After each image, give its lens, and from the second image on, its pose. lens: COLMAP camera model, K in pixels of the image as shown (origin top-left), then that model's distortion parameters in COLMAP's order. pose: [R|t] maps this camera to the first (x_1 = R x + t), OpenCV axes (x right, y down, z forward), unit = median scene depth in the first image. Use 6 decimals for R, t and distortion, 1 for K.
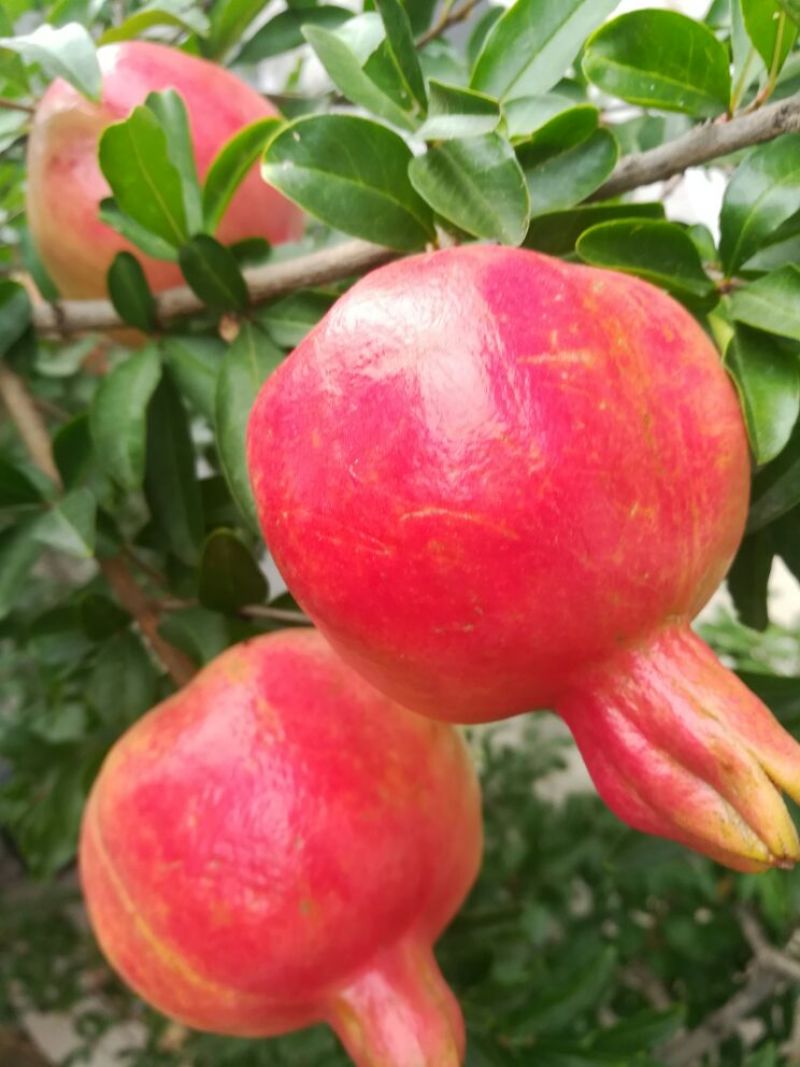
lens RADIAL K [[803.4, 0, 400.0], [0, 803.4, 533.5], [0, 0, 1]] dist [-0.004974, -0.001659]
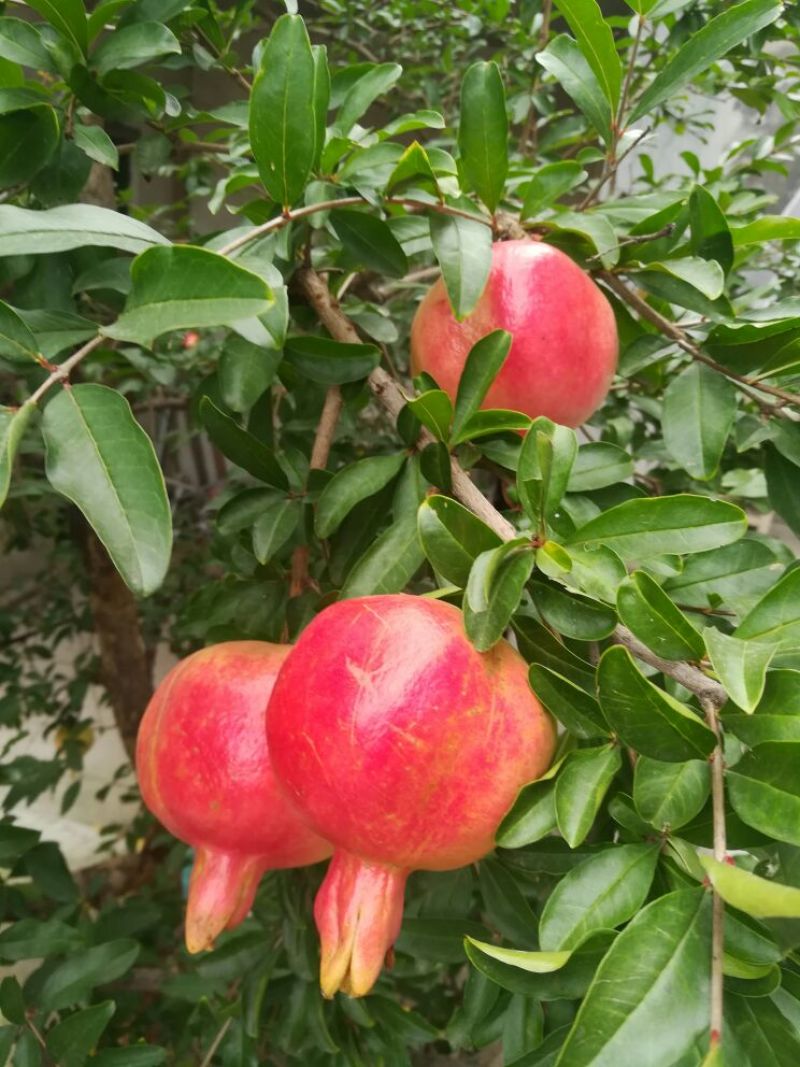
lens RADIAL K [[803.4, 0, 400.0], [0, 803.4, 533.5], [0, 0, 1]] dist [-0.004974, -0.001659]
pose [[0.711087, 0.654262, -0.257482, 0.286471], [-0.604556, 0.755920, 0.251193, -0.820846], [0.358982, -0.022957, 0.933062, -0.601948]]
